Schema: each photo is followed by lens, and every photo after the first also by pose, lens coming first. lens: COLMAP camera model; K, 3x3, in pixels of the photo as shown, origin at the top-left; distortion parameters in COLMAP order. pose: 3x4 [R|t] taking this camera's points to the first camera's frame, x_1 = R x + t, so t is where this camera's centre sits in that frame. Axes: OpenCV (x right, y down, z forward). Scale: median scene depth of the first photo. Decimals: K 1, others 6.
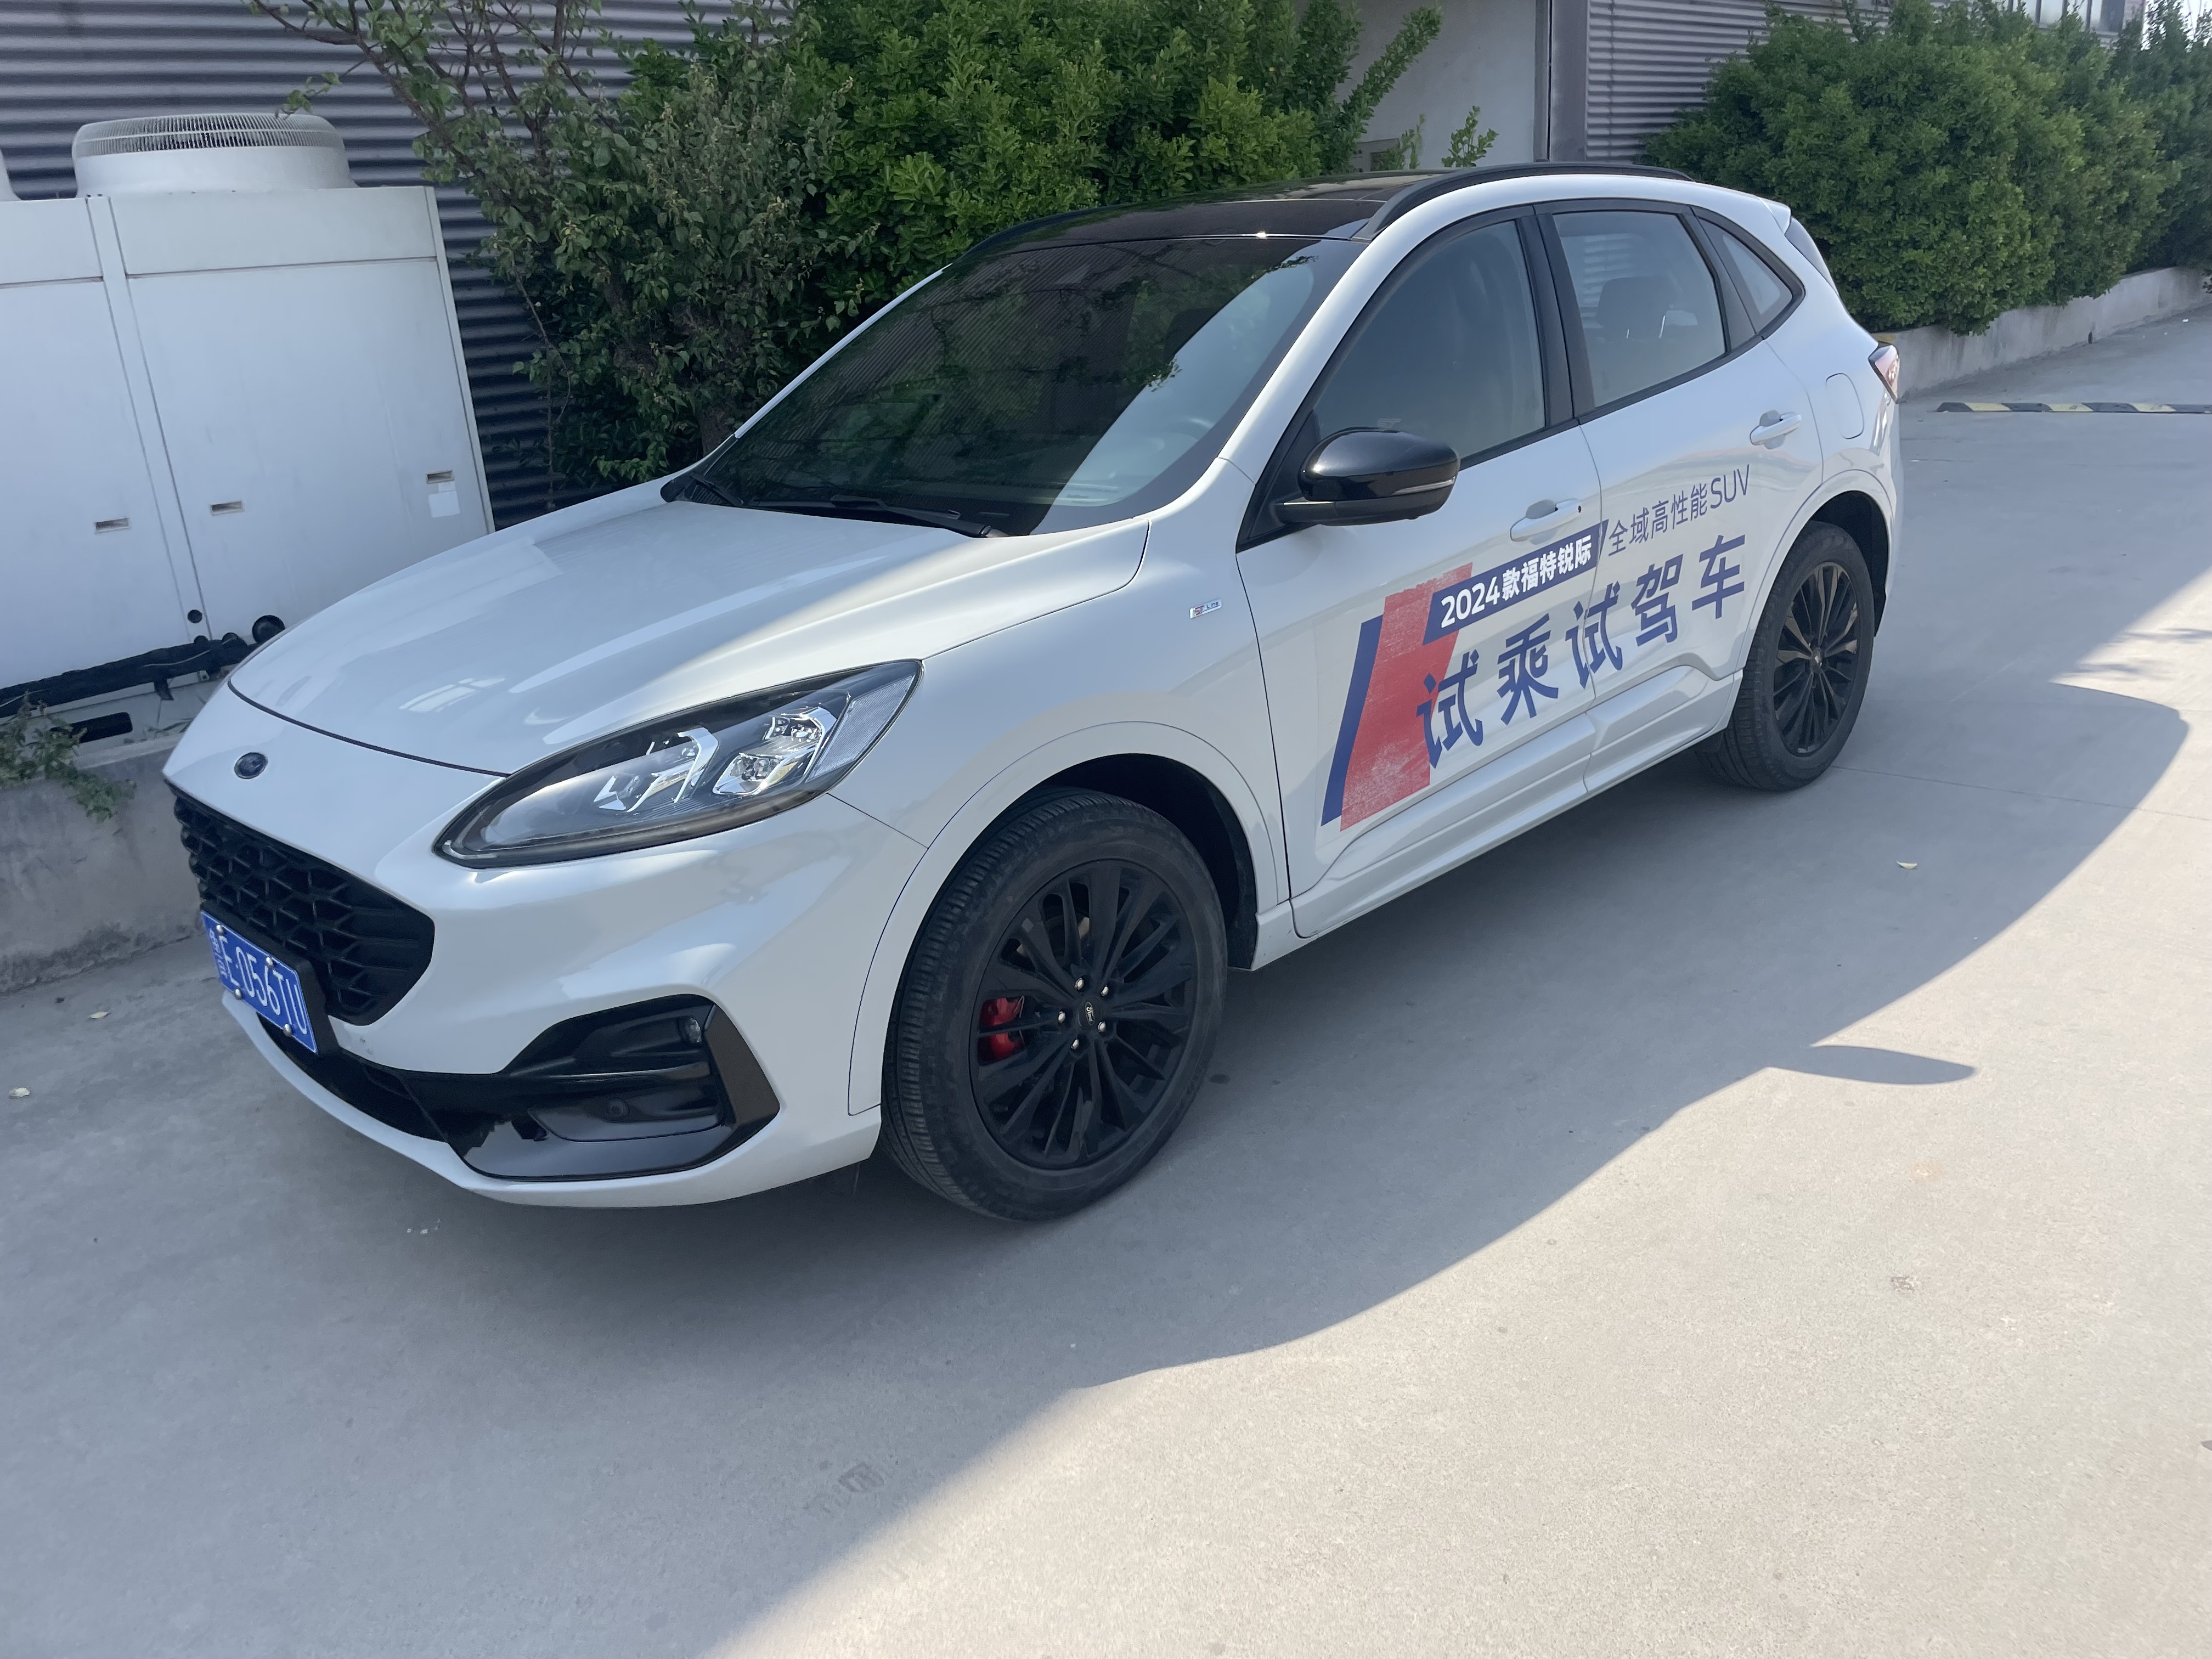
lens RADIAL K [[1833.4, 0, 1112.9], [0, 1833.4, 830.5], [0, 0, 1]] dist [0.010562, -0.032593]
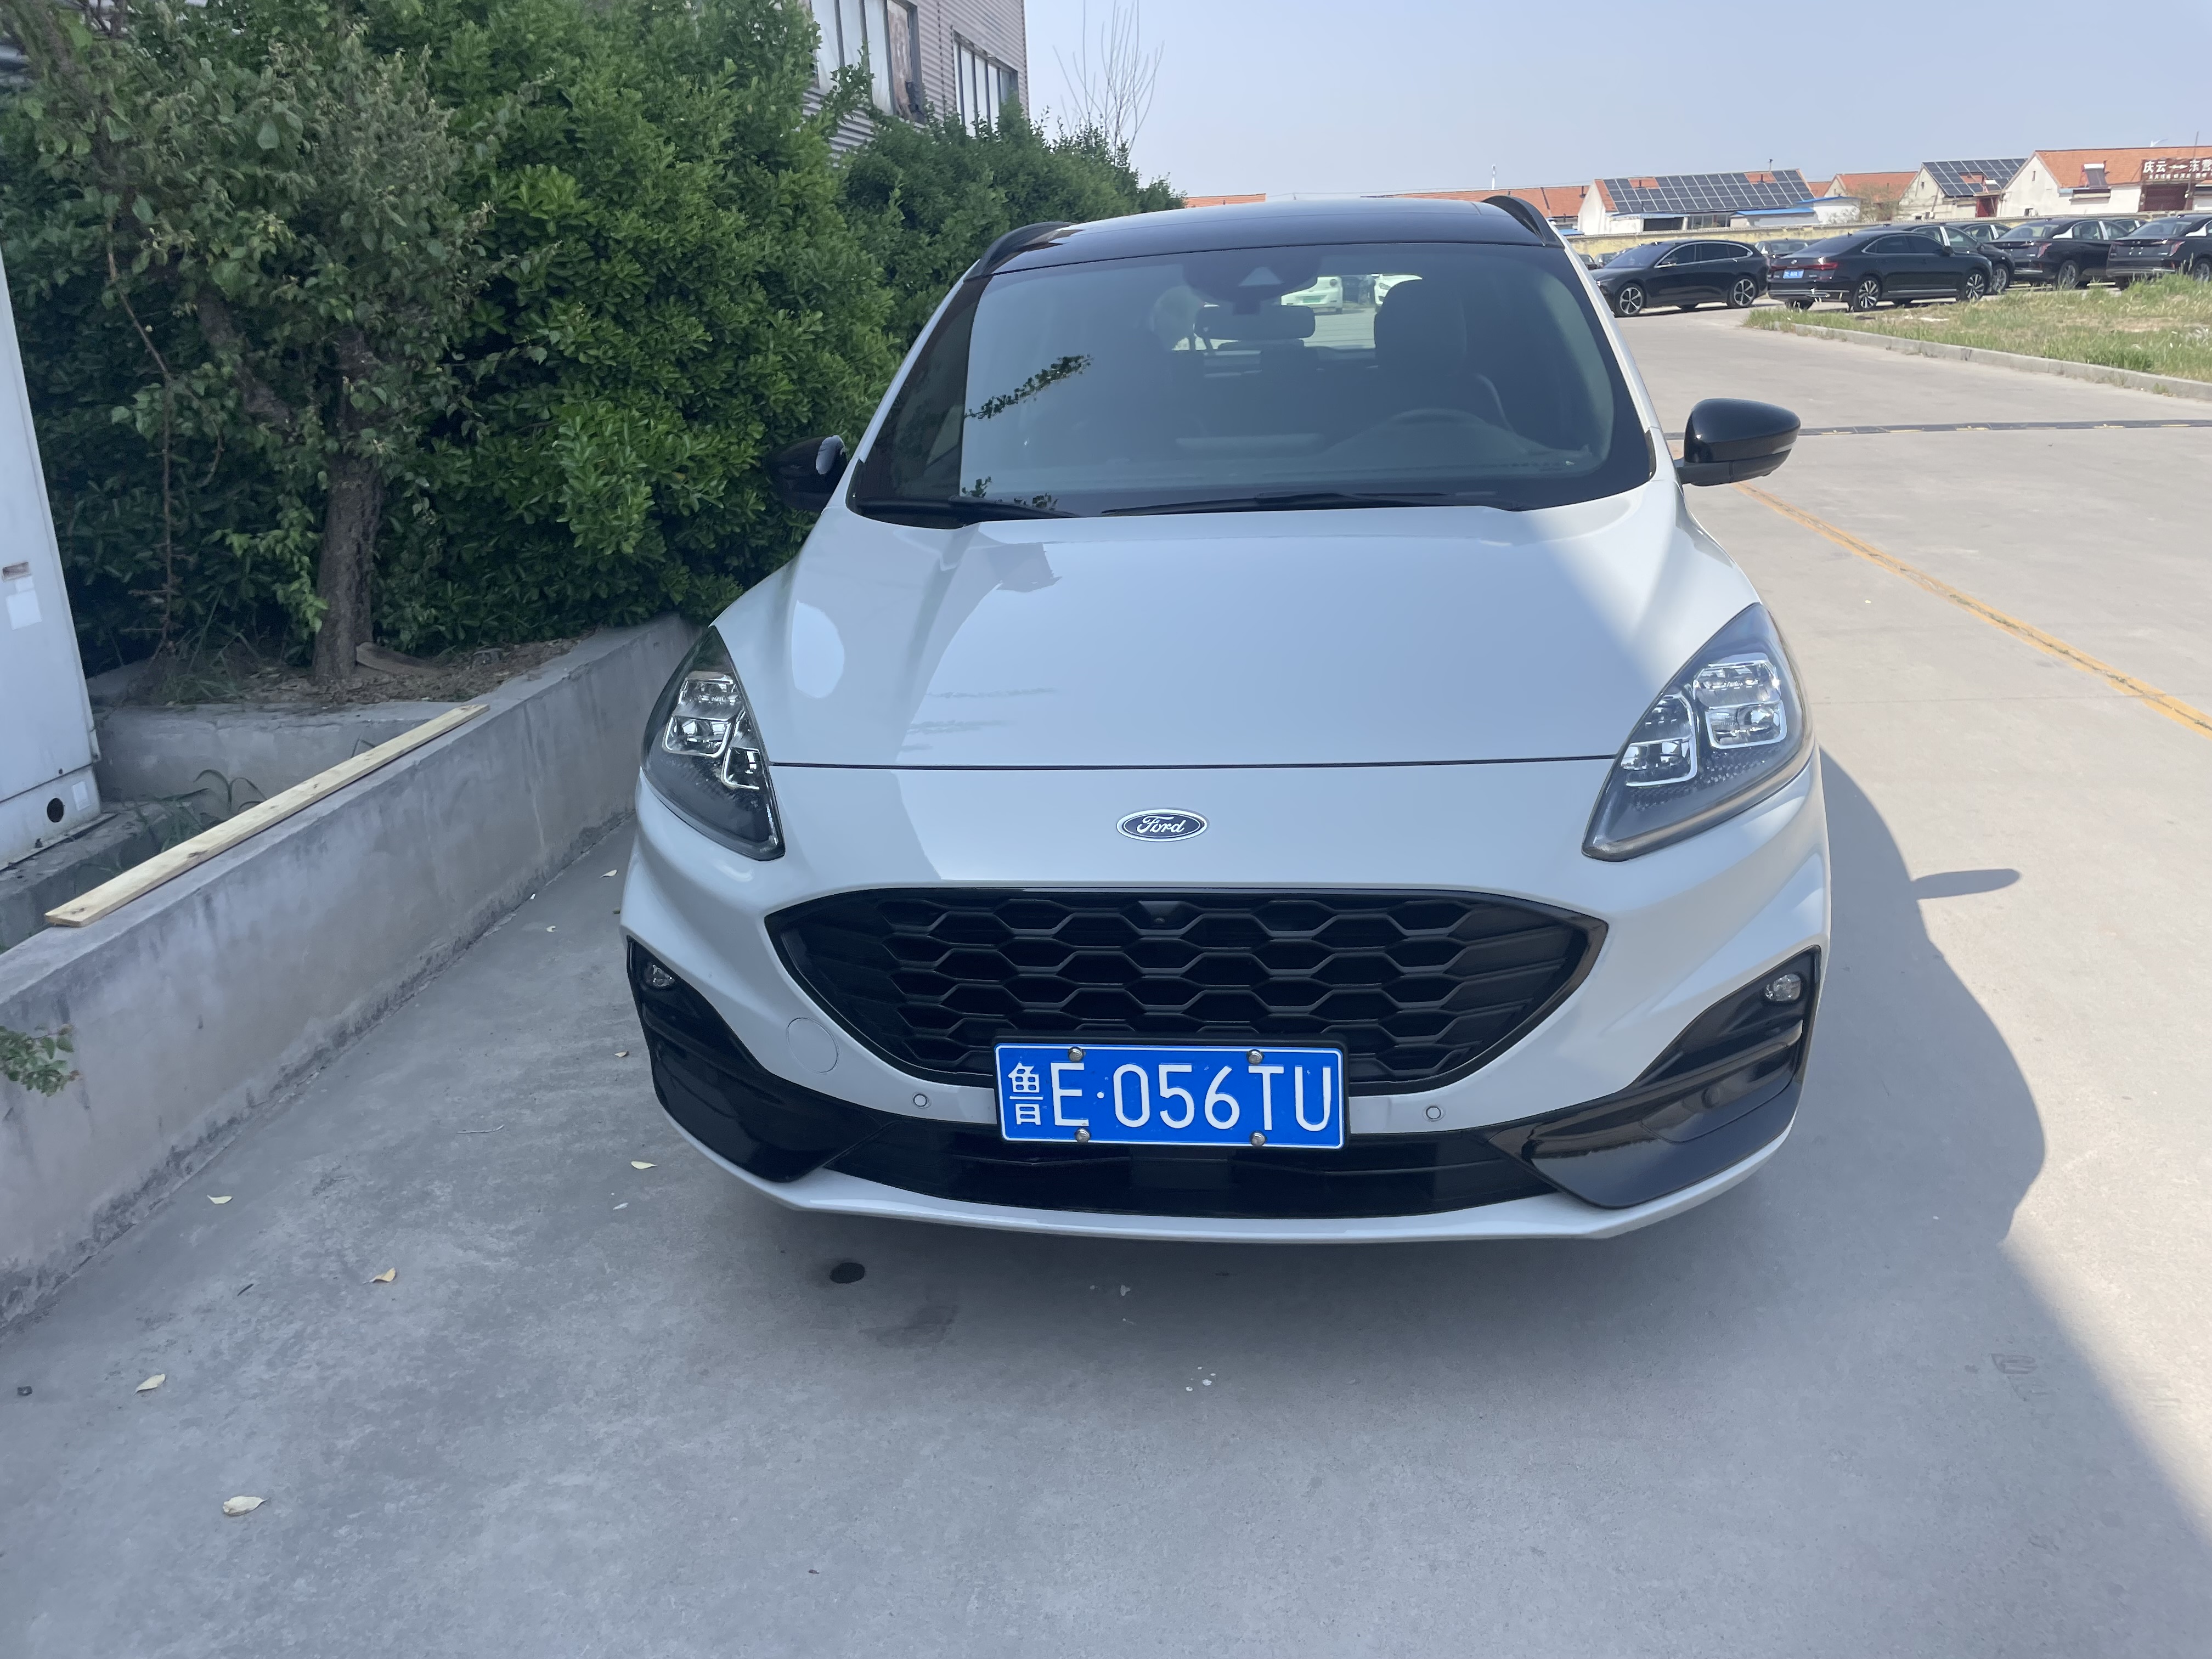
lens RADIAL K [[1833.4, 0, 1105.1], [0, 1833.4, 834.2], [0, 0, 1]] dist [0.010562, -0.032593]
pose [[0.758409, -0.156724, 0.632656, -0.573833], [0.190199, 0.981628, 0.015168, -0.028313], [-0.623410, 0.108827, 0.774285, 0.235722]]
